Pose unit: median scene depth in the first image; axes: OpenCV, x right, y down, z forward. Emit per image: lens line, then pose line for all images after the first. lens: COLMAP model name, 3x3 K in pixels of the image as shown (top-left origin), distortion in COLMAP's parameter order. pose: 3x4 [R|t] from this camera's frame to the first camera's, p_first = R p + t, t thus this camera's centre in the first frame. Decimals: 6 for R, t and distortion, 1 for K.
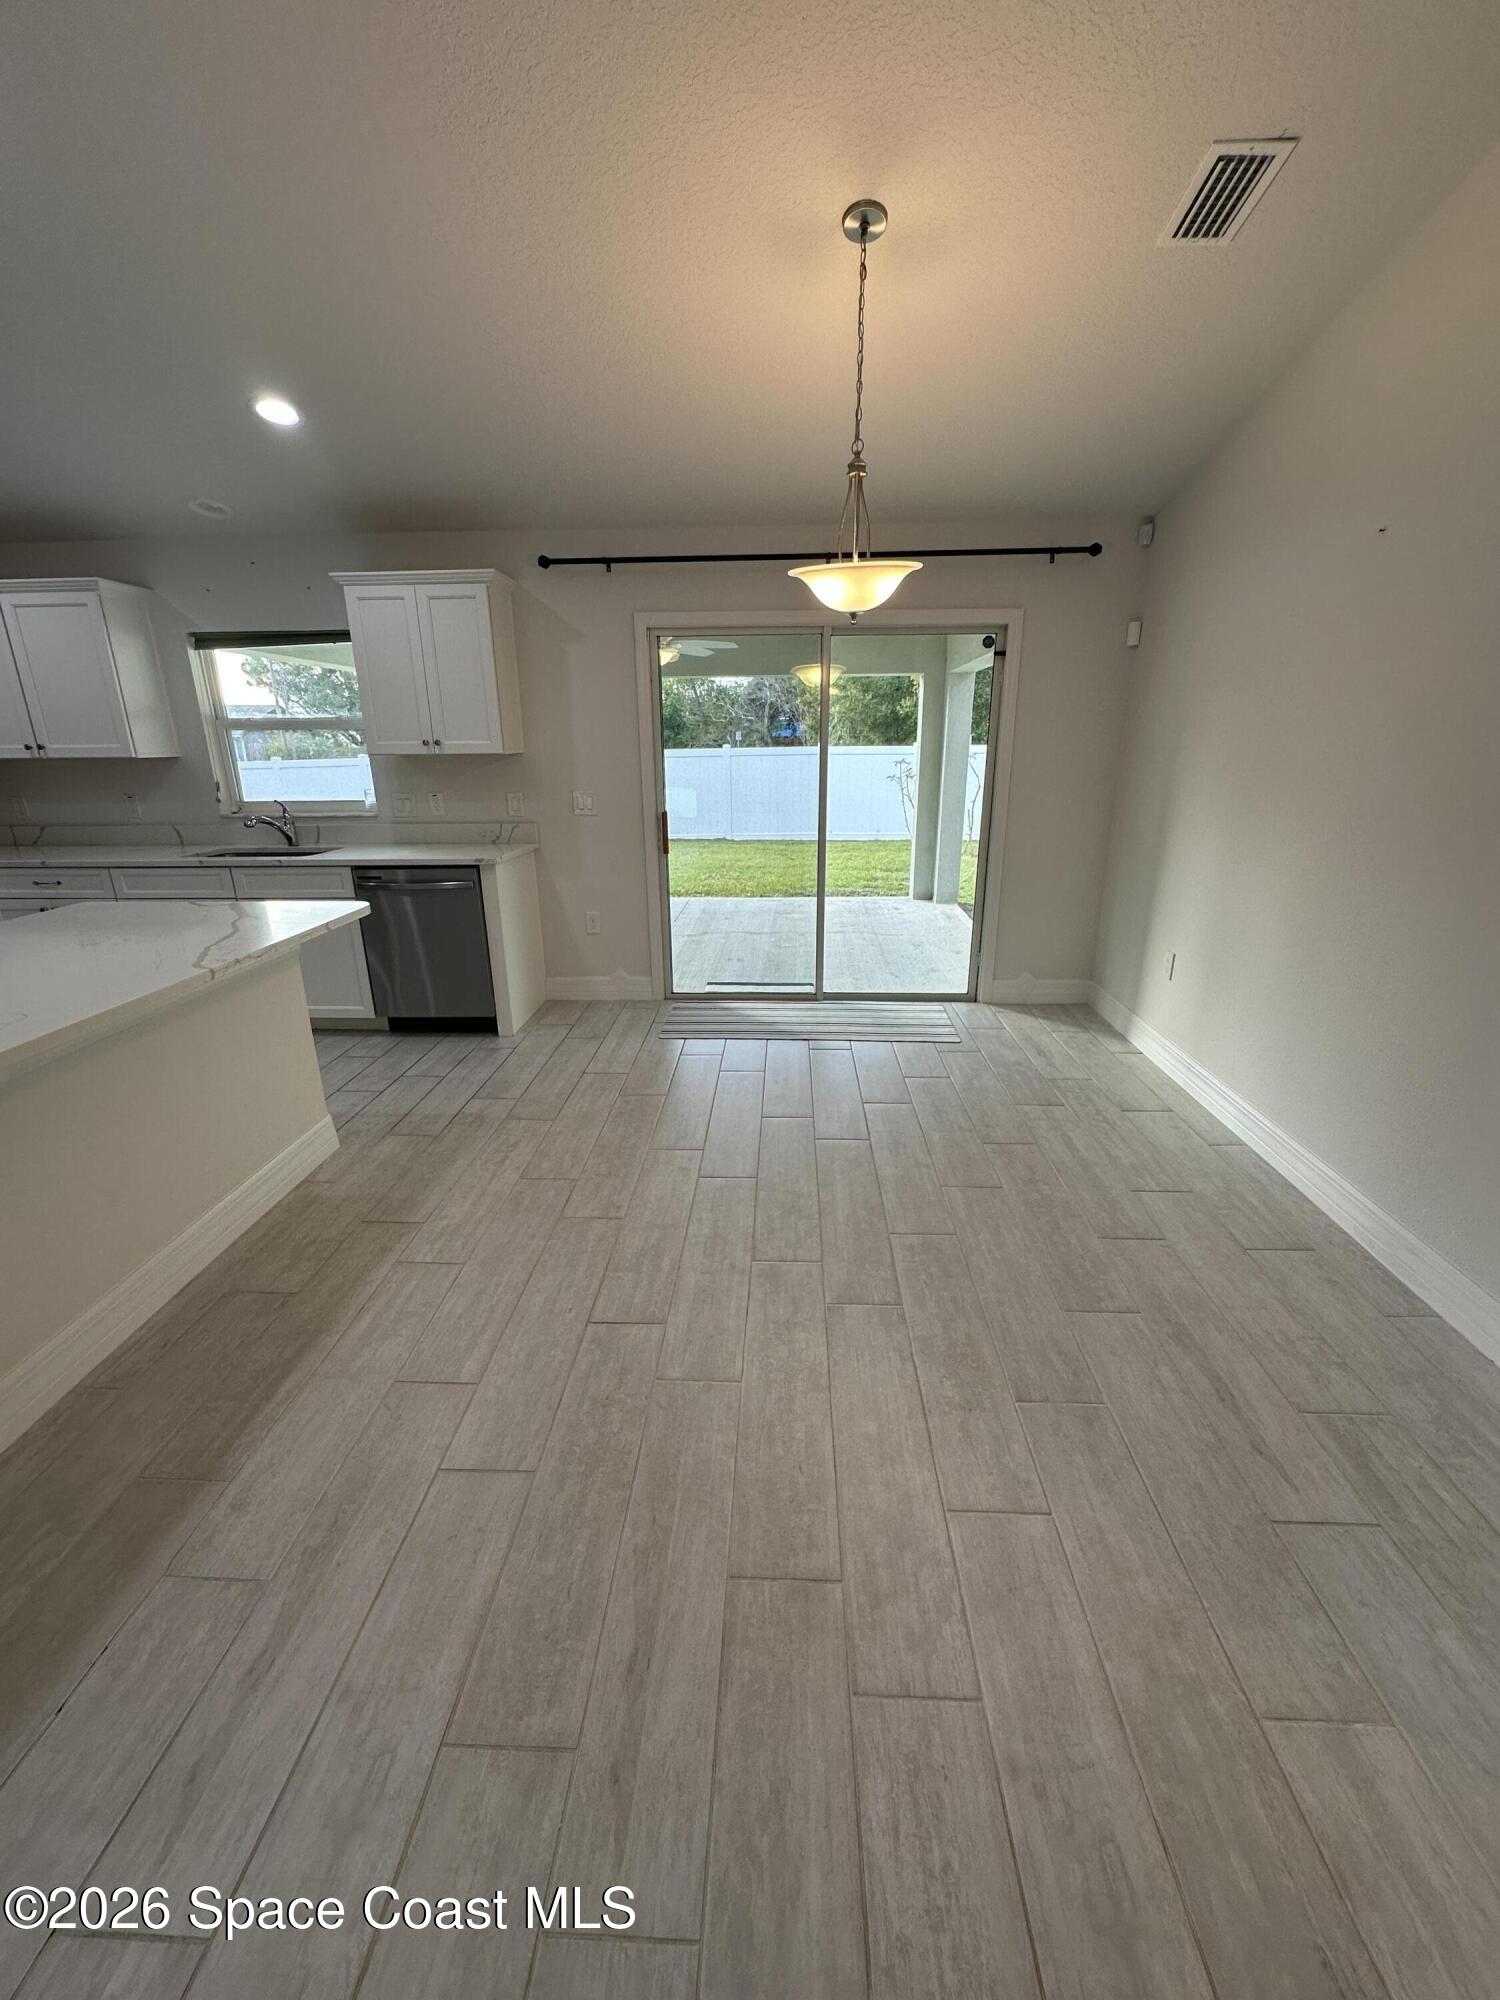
lens RADIAL K [[795.0, 0, 751.1], [0, 795.0, 1001.0], [0, 0, 1]] dist [-0.003438, 0.000741]
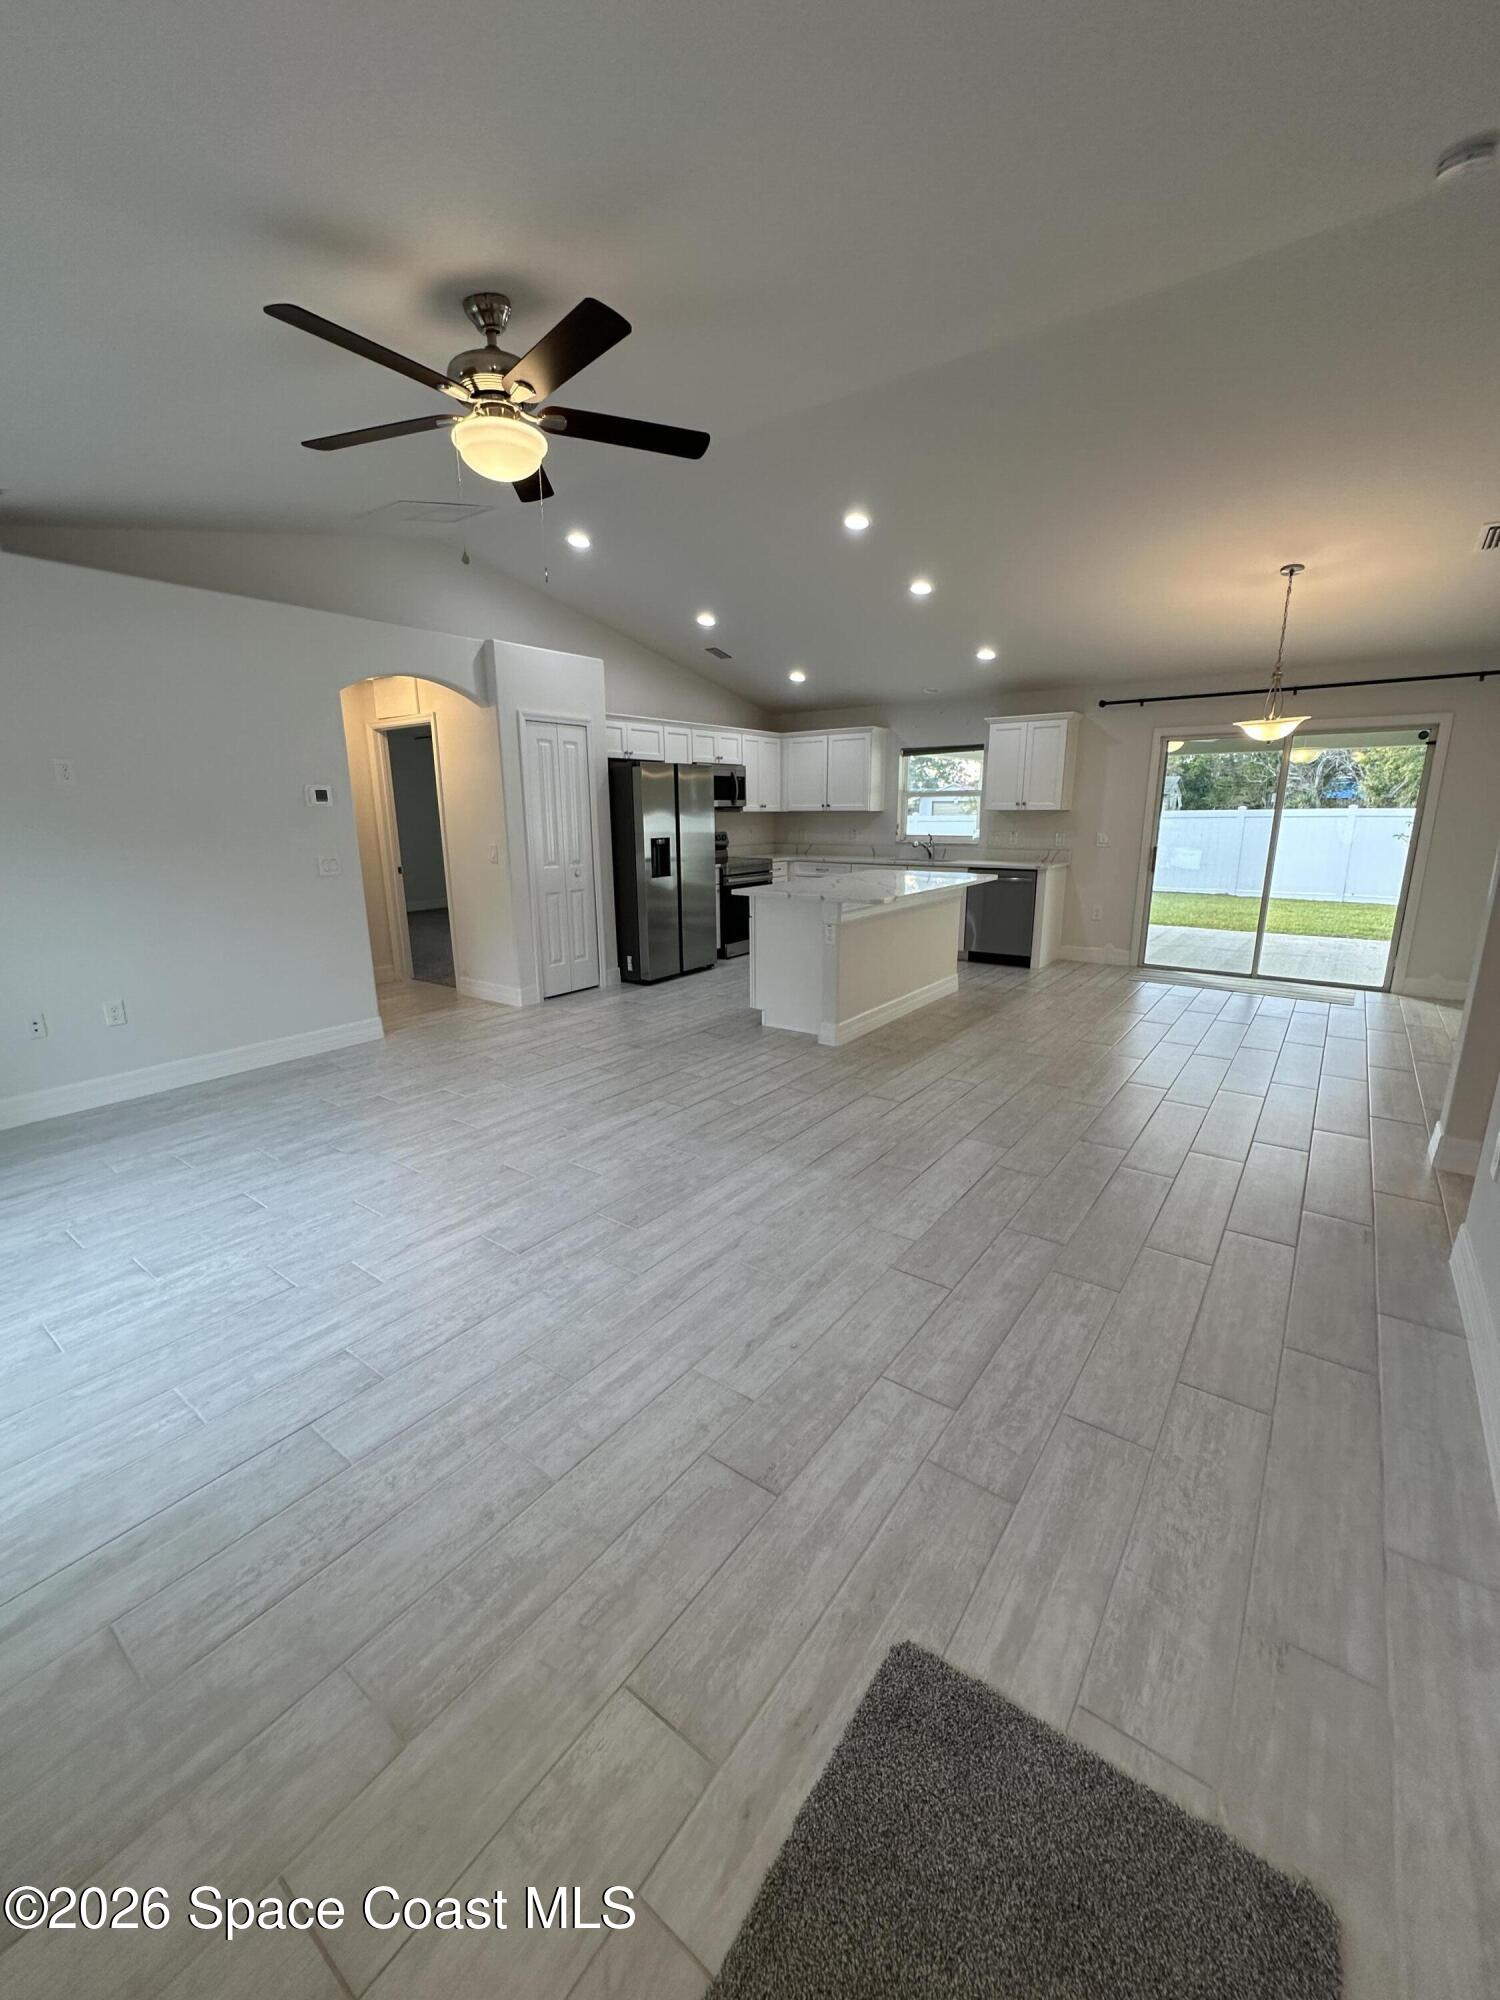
lens RADIAL K [[795.0, 0, 753.9], [0, 795.0, 1003.0], [0, 0, 1]] dist [-0.003438, 0.000741]
pose [[0.830297, 0.135247, -0.540662, 0.140212], [-0.172509, 0.984833, -0.018567, 0.268869], [0.529951, 0.108685, 0.841035, -0.823140]]
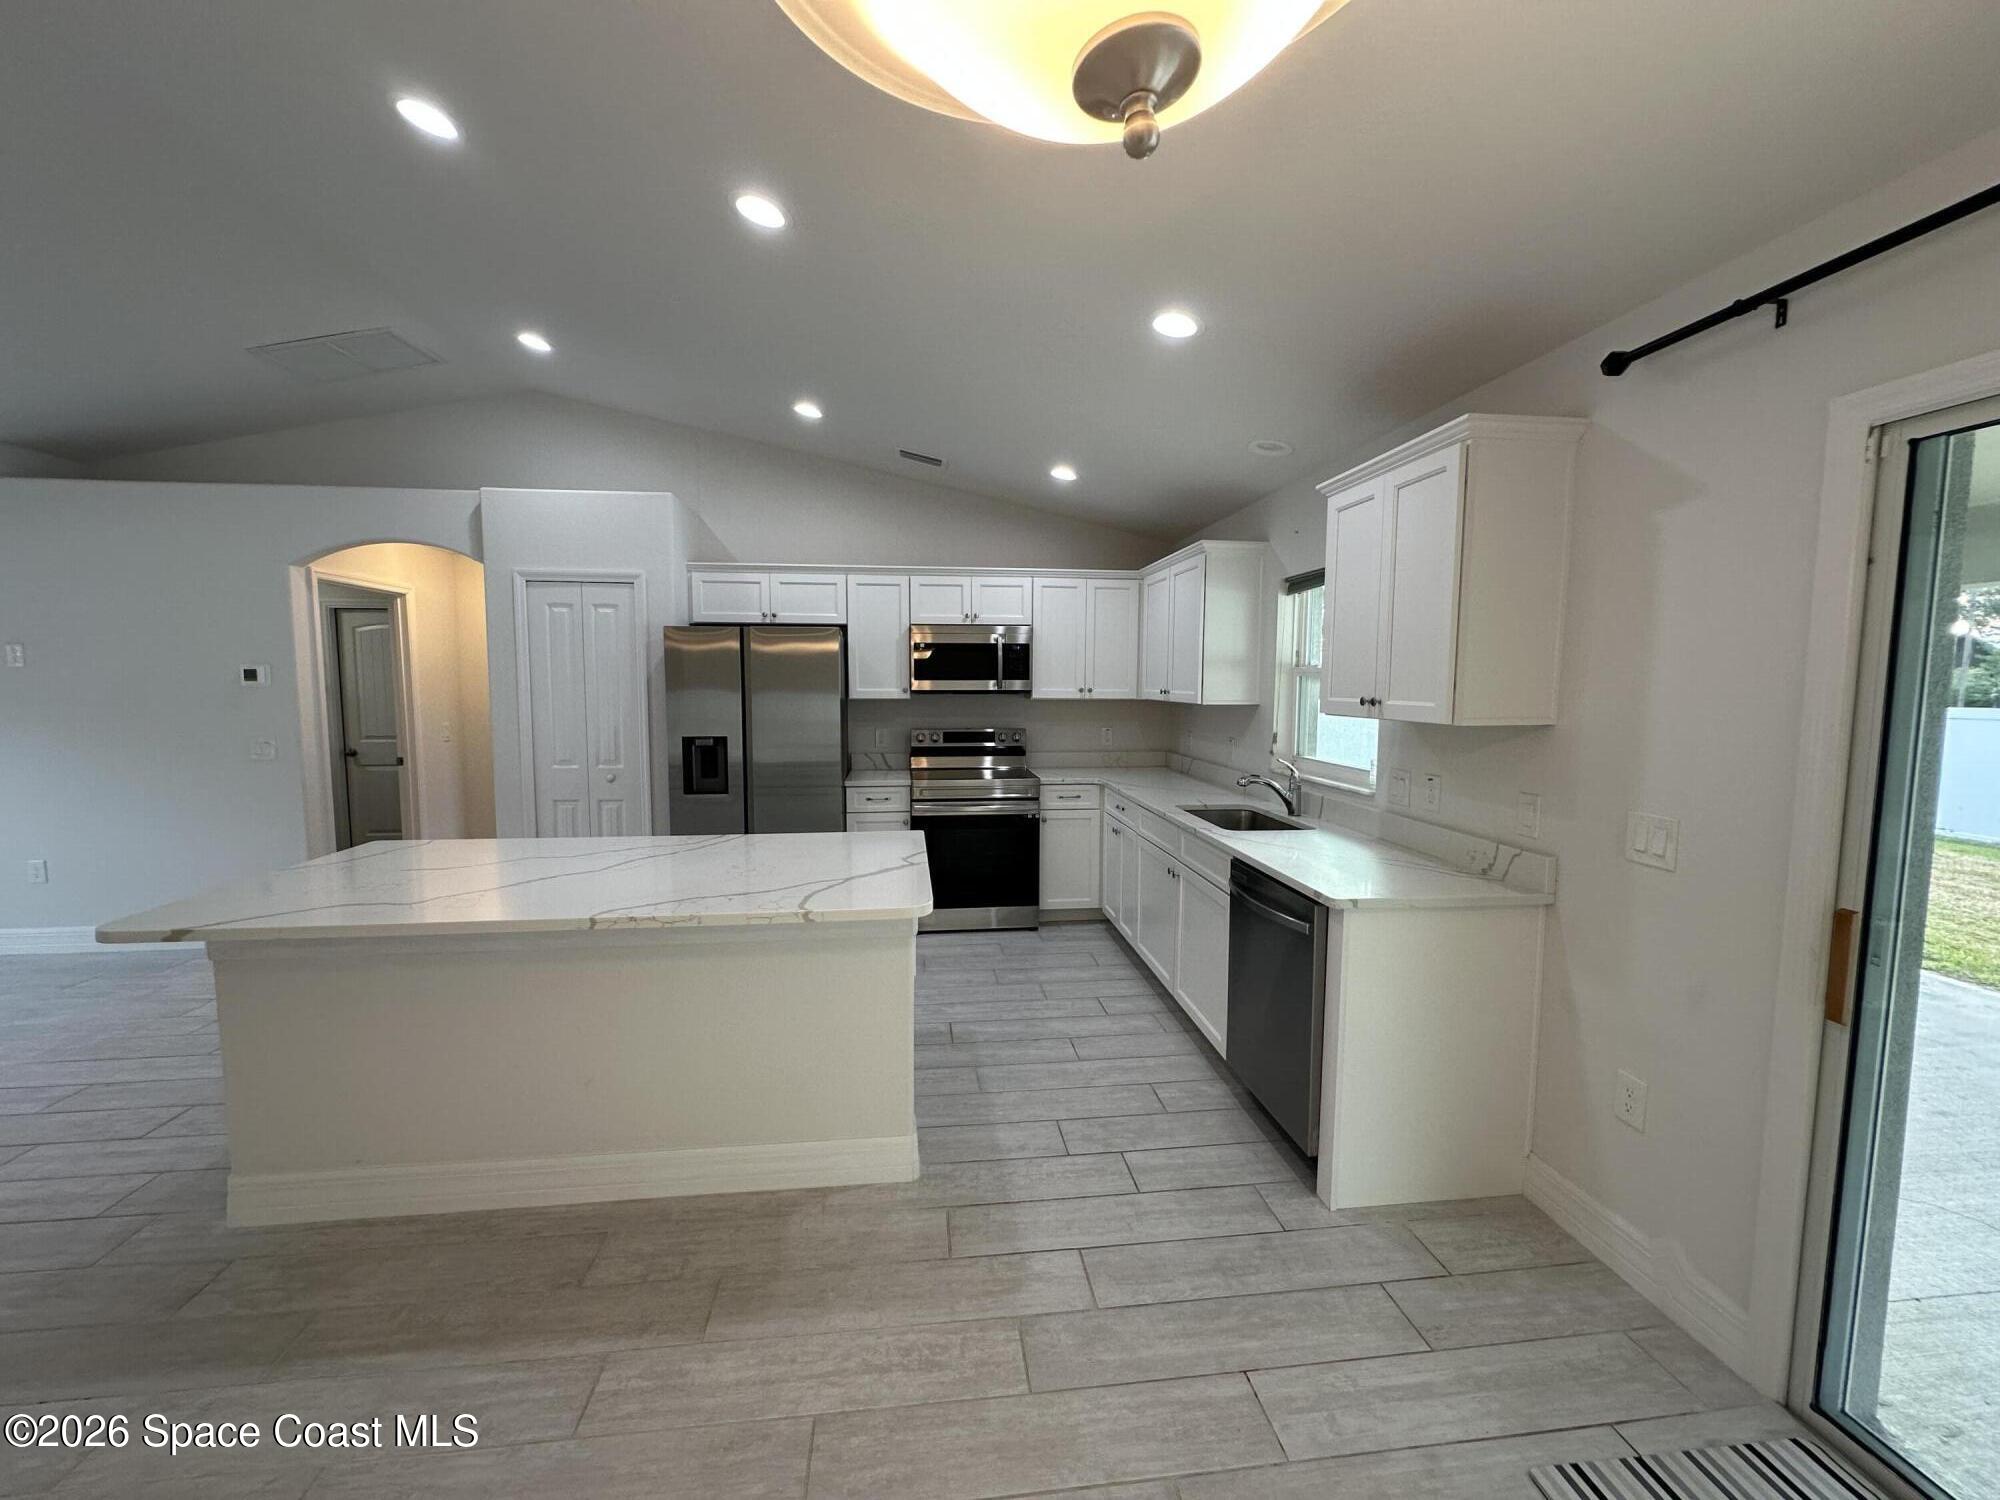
lens RADIAL K [[795.0, 0, 999.2], [0, 795.0, 747.7], [0, 0, 1]] dist [-0.003438, 0.000741]
pose [[0.160597, 0.093806, -0.982552, 0.186275], [-0.311484, 0.949420, 0.039731, -0.223264], [0.936582, 0.299669, 0.181693, 0.616472]]
